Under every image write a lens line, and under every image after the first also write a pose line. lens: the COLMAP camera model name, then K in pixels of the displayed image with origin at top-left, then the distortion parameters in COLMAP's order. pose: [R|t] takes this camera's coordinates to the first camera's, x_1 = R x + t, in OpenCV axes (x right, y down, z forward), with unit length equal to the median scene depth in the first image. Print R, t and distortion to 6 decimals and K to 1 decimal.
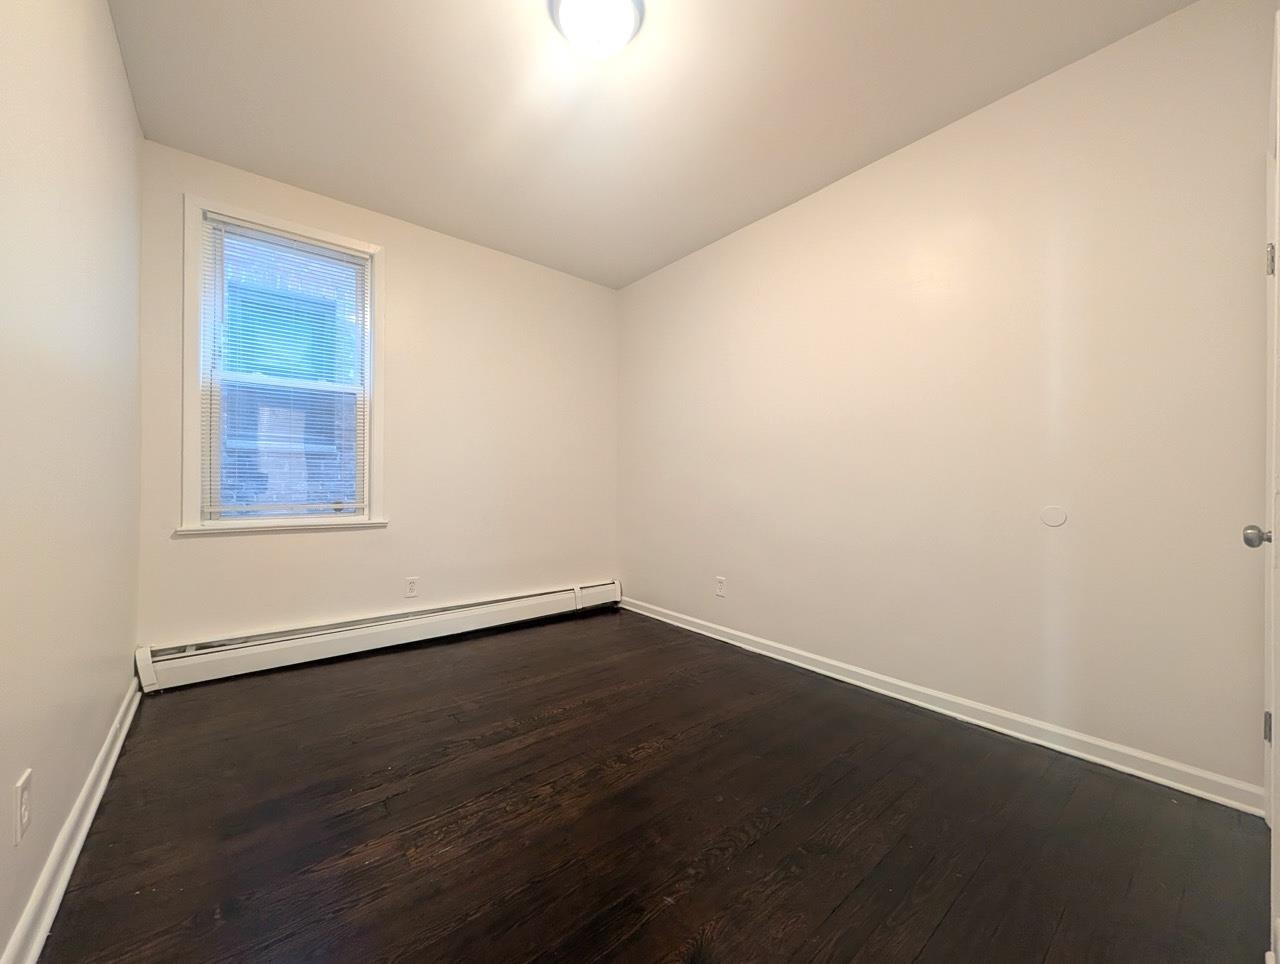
lens RADIAL K [[490.7, 0, 646.2], [0, 490.7, 486.5], [0, 0, 1]] dist [0.002246, 0.000144]
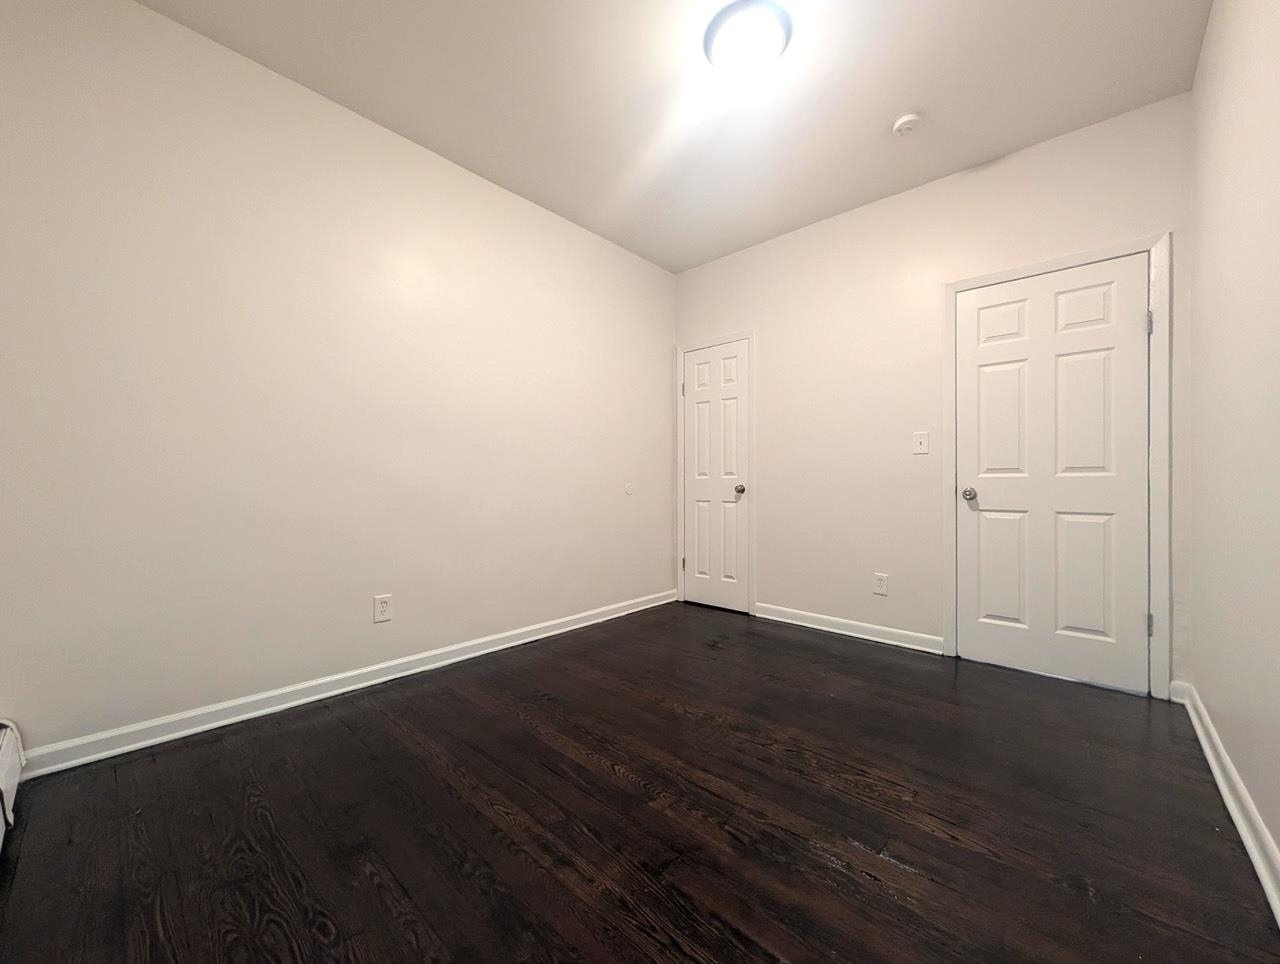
lens RADIAL K [[490.7, 0, 644.8], [0, 490.7, 481.8], [0, 0, 1]] dist [0.002246, 0.000144]
pose [[-0.111890, 0.005733, 0.993704, -0.669187], [0.026581, 0.999643, -0.002774, 0.032281], [-0.993365, 0.026103, -0.112002, 0.756993]]
